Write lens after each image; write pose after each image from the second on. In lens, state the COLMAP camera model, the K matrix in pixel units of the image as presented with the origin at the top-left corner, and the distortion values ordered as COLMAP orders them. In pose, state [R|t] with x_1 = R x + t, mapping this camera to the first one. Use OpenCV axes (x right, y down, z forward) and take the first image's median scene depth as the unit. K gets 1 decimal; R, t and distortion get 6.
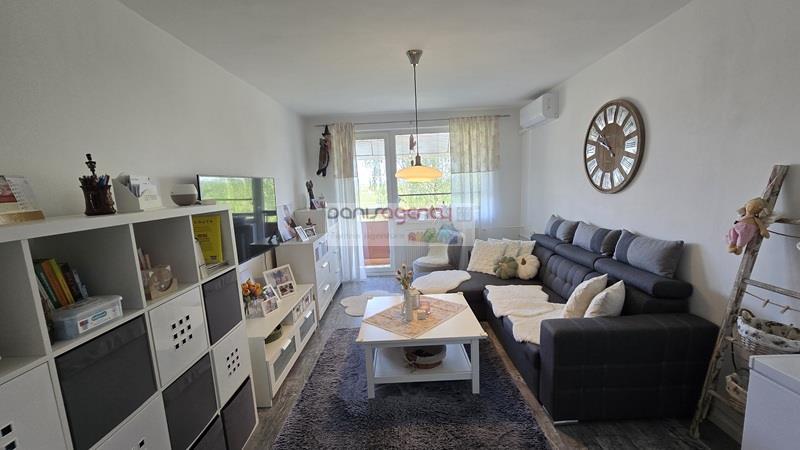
lens RADIAL K [[327.4, 0, 400.7], [0, 327.4, 233.4], [0, 0, 1]] dist [-0.010817, 0.000015]
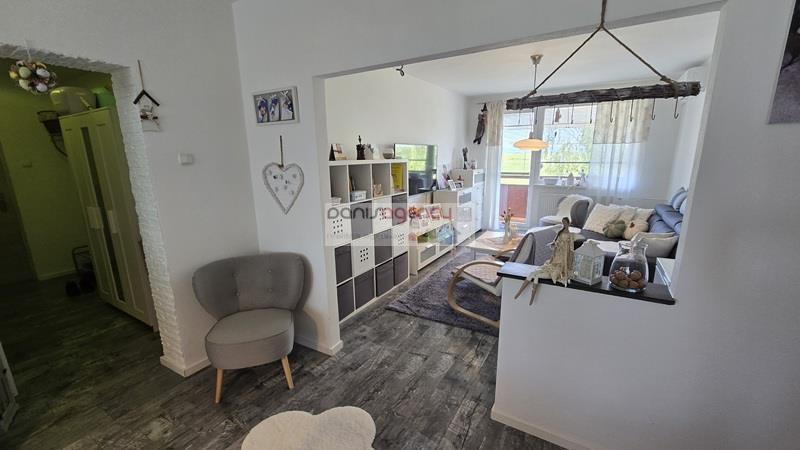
lens RADIAL K [[327.4, 0, 400.7], [0, 327.4, 233.4], [0, 0, 1]] dist [-0.010817, 0.000015]
pose [[0.866510, 0.147775, -0.476784, 0.220757], [-0.100284, 0.987236, 0.123727, 0.055483], [0.488982, -0.059397, 0.870269, -0.377003]]
